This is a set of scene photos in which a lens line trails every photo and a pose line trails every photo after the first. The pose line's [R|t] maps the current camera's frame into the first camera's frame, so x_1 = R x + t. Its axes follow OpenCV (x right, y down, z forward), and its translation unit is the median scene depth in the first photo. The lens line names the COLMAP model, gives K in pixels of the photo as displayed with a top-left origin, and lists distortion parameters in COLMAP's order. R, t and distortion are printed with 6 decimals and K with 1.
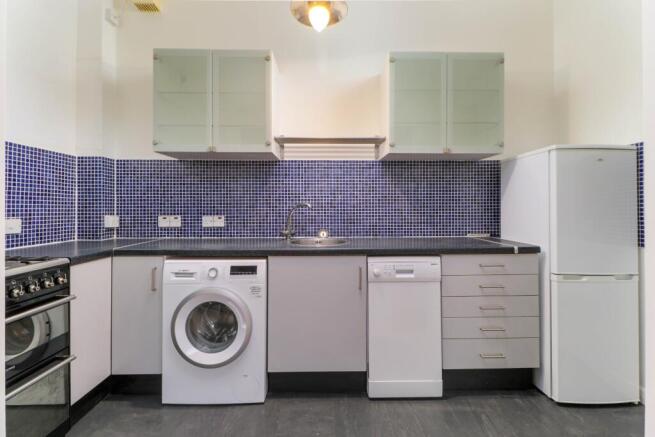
lens RADIAL K [[294.0, 0, 326.4], [0, 294.0, 205.1], [0, 0, 1]] dist [0.002877, -0.002774]
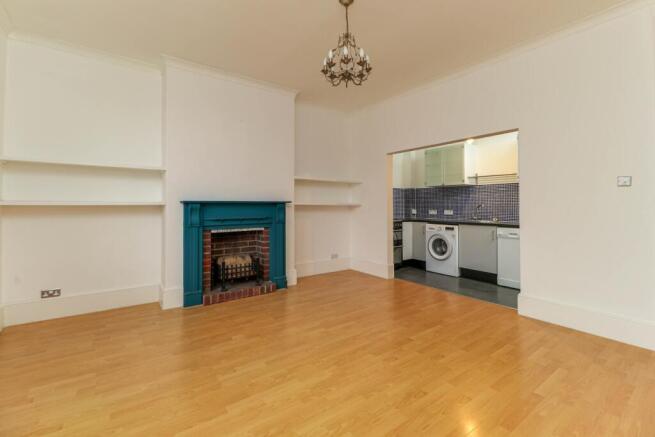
lens RADIAL K [[294.0, 0, 330.9], [0, 294.0, 199.6], [0, 0, 1]] dist [0.002877, -0.002774]
pose [[0.569938, -0.015485, -0.821542, 1.374838], [0.011293, 0.999876, -0.011012, -0.039986], [0.821610, -0.003002, 0.570042, -1.527972]]
